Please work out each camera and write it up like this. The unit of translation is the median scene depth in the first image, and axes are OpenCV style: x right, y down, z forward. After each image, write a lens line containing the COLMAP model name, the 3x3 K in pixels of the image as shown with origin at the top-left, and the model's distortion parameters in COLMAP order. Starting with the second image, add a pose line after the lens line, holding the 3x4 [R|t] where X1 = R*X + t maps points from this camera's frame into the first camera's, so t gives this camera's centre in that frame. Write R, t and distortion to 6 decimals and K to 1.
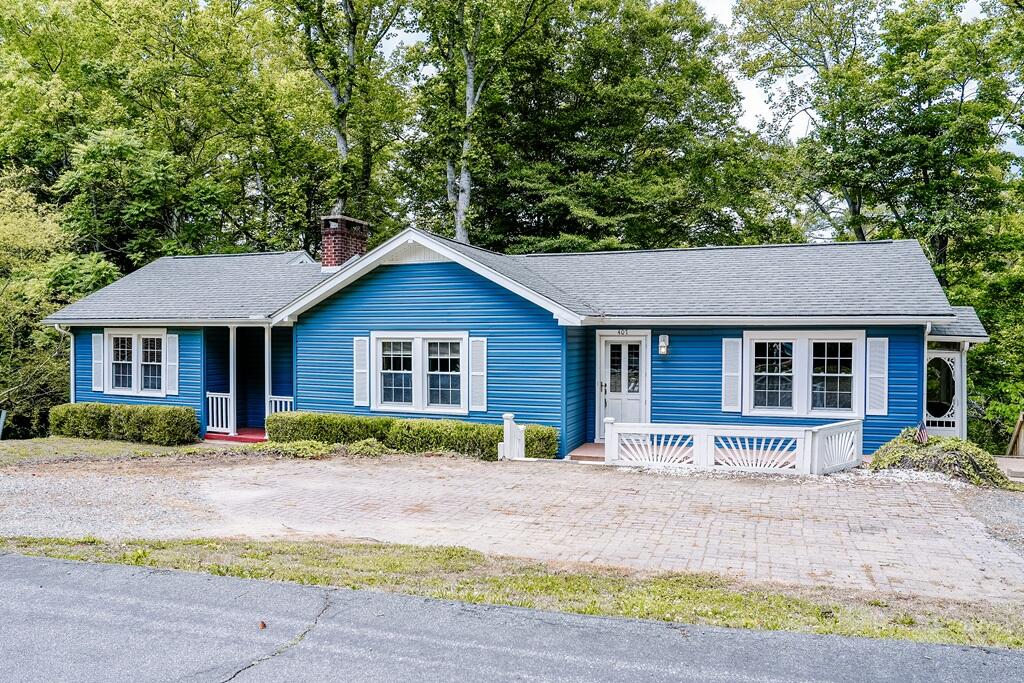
lens RADIAL K [[720.3, 0, 517.9], [0, 720.3, 344.8], [0, 0, 1]] dist [-0.113618, 0.080062]
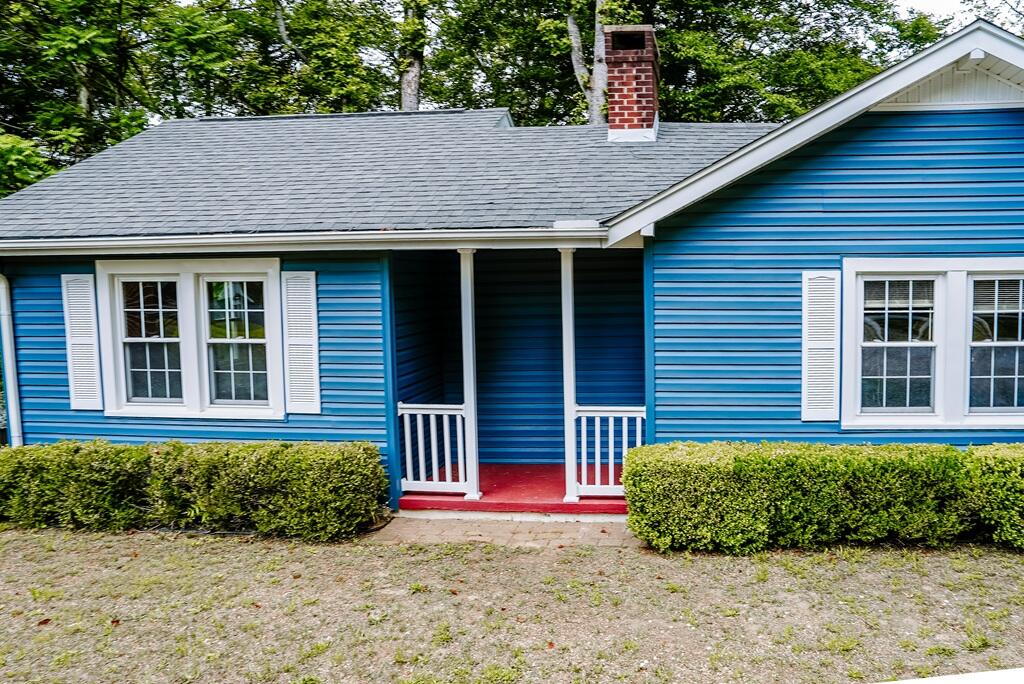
lens RADIAL K [[685.4, 0, 514.5], [0, 685.4, 336.8], [0, 0, 1]] dist [-0.055575, 0.003282]
pose [[0.971466, -0.032242, 0.234976, -0.472396], [0.017116, 0.997664, 0.066128, -0.000371], [-0.236559, -0.060219, 0.969749, 0.582215]]
